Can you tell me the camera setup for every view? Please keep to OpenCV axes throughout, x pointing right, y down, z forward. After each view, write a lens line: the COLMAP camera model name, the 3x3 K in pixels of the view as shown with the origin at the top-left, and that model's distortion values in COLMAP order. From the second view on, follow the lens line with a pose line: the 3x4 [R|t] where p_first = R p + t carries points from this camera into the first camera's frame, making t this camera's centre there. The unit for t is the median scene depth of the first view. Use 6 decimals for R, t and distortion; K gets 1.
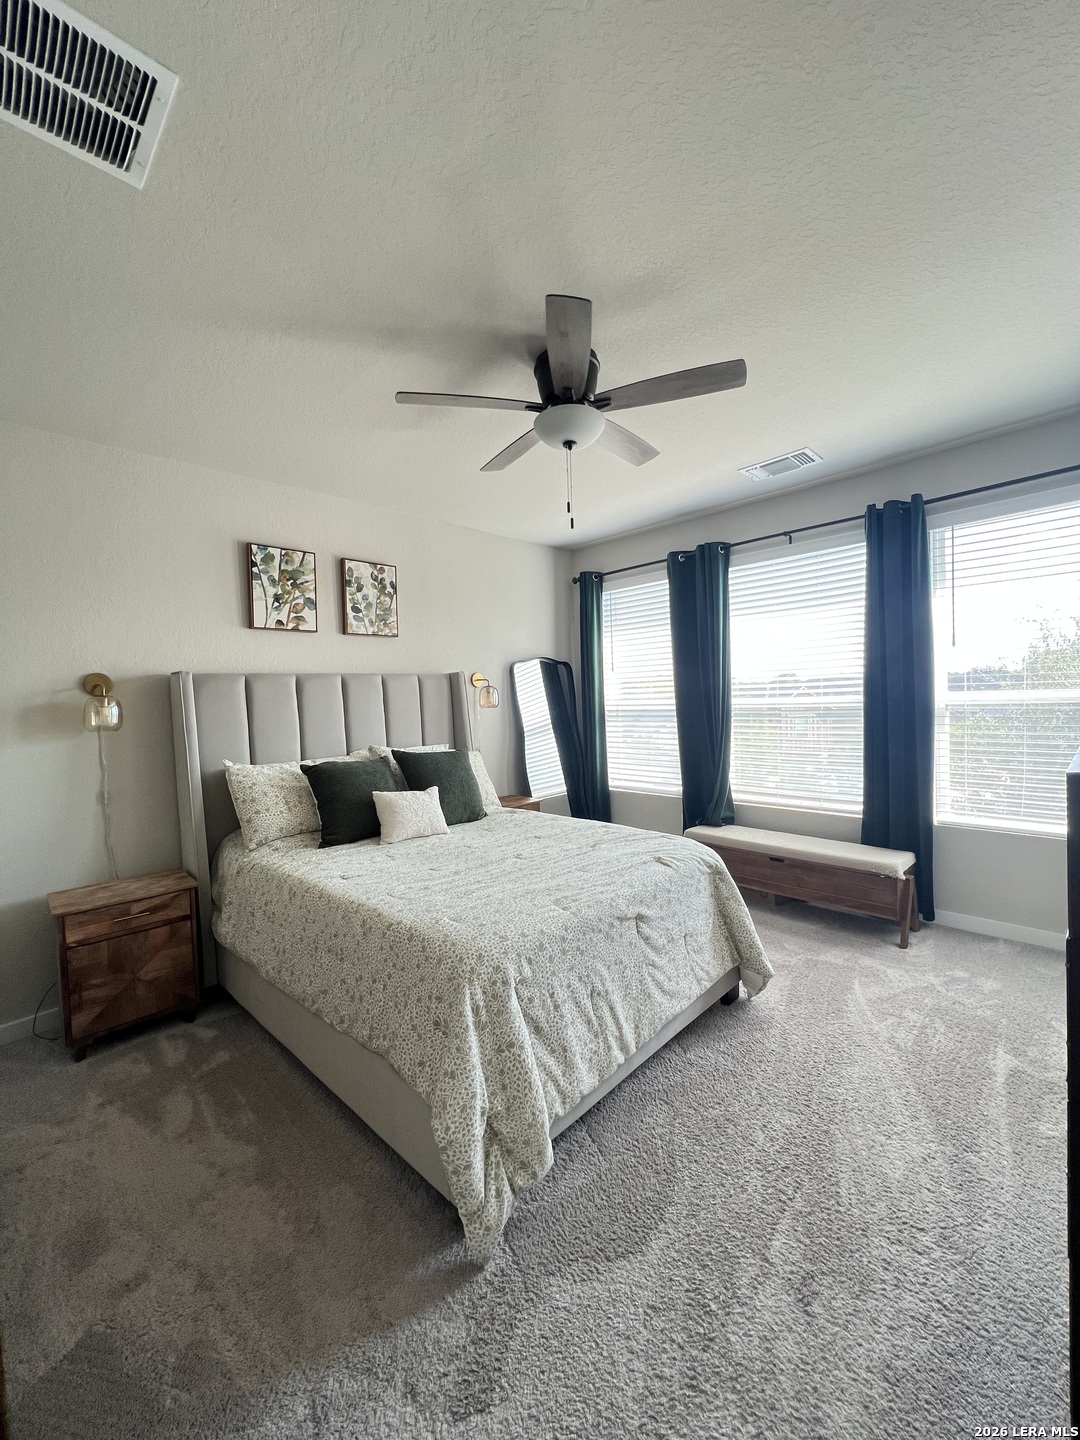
lens RADIAL K [[573.5, 0, 547.5], [0, 573.5, 718.1], [0, 0, 1]] dist [0.000542, 0.002927]
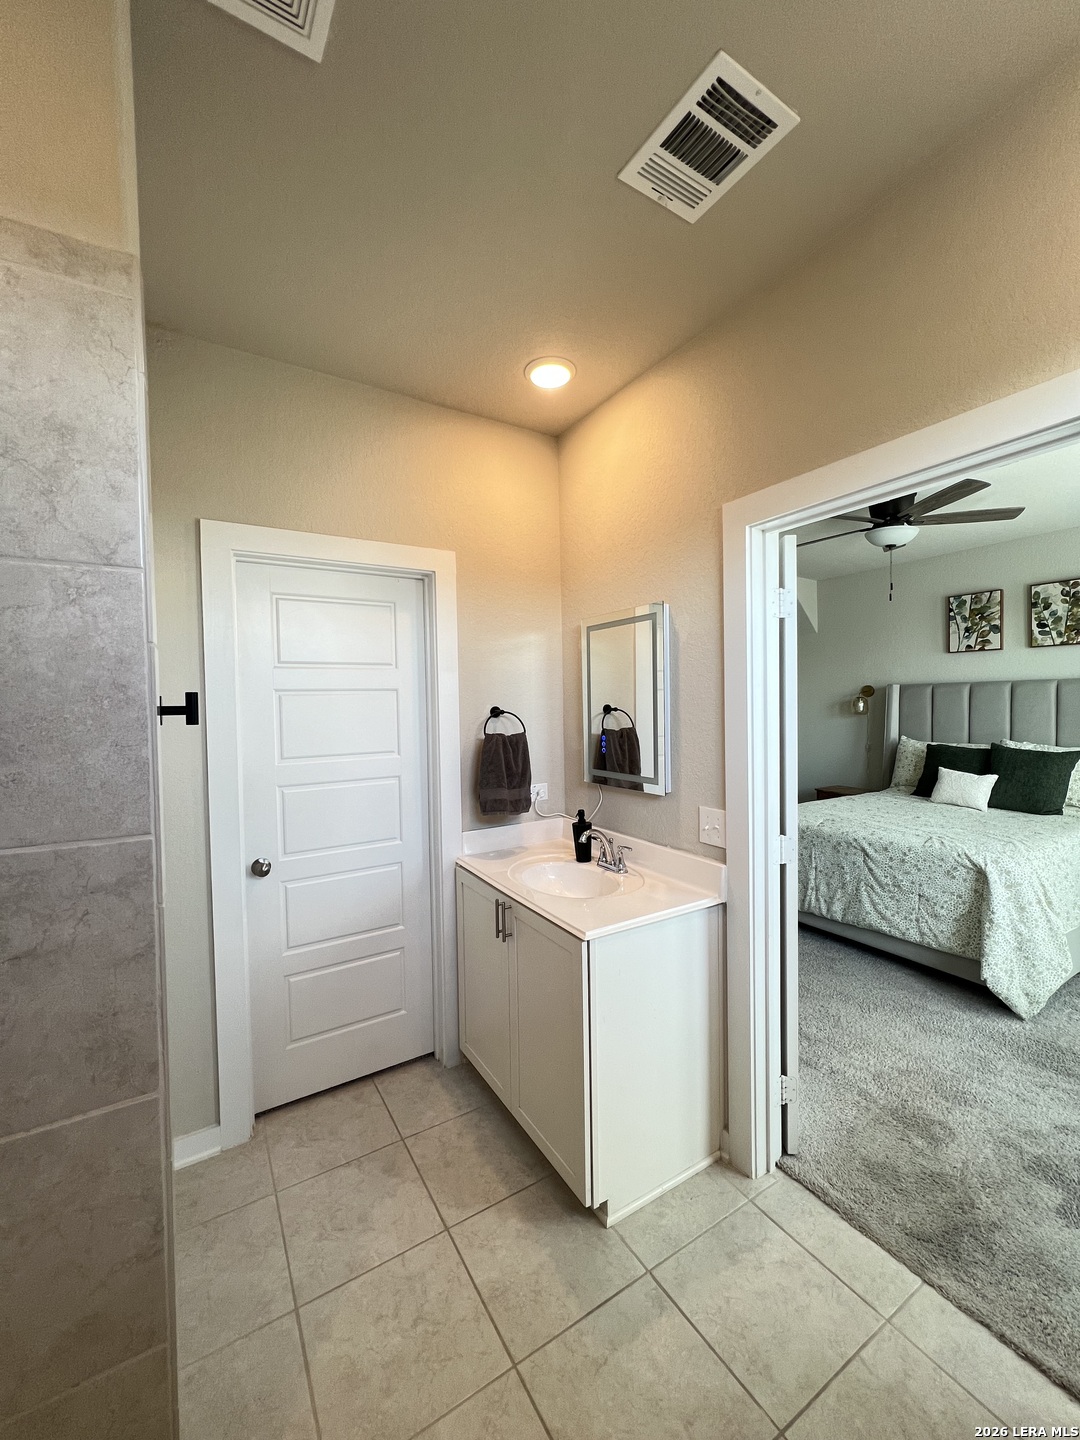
lens RADIAL K [[573.5, 0, 547.5], [0, 573.5, 718.1], [0, 0, 1]] dist [0.000542, 0.002927]
pose [[-0.245928, 0.067084, -0.966964, 1.172282], [-0.012341, 0.997305, 0.072327, -0.077831], [0.969209, 0.029721, -0.244437, 0.331114]]
